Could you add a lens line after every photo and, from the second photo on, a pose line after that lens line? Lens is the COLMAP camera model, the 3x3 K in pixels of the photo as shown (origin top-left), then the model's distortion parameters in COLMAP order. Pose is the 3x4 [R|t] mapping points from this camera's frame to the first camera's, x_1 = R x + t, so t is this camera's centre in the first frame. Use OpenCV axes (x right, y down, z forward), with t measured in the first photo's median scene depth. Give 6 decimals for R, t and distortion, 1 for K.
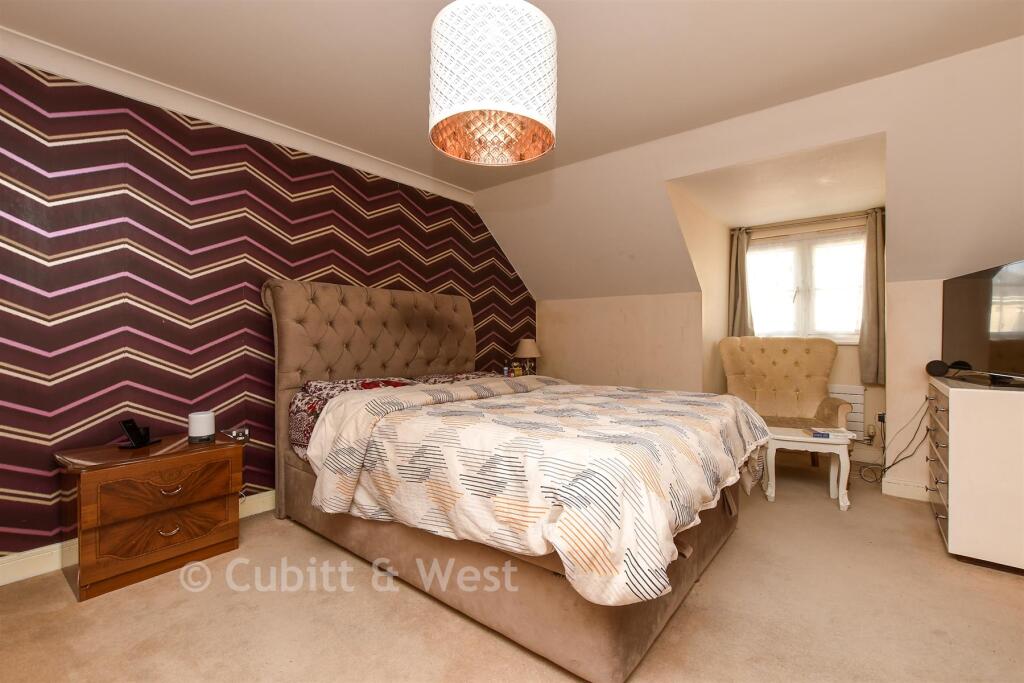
lens RADIAL K [[451.0, 0, 509.6], [0, 451.0, 345.2], [0, 0, 1]] dist [-0.003733, 0.000223]
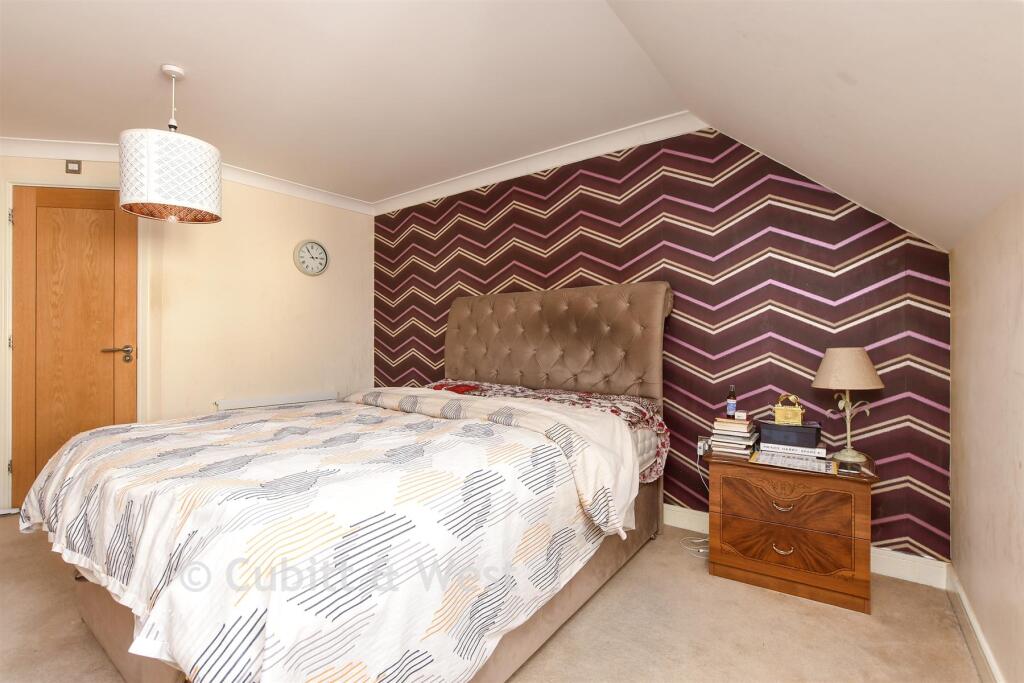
lens RADIAL K [[522.3, 0, 510.4], [0, 522.3, 335.0], [0, 0, 1]] dist [-0.003888, -0.000367]
pose [[-0.006106, -0.016219, -0.999850, 0.560531], [-0.017037, 0.999725, -0.016113, -0.012682], [0.999836, 0.016936, -0.006380, 0.677312]]
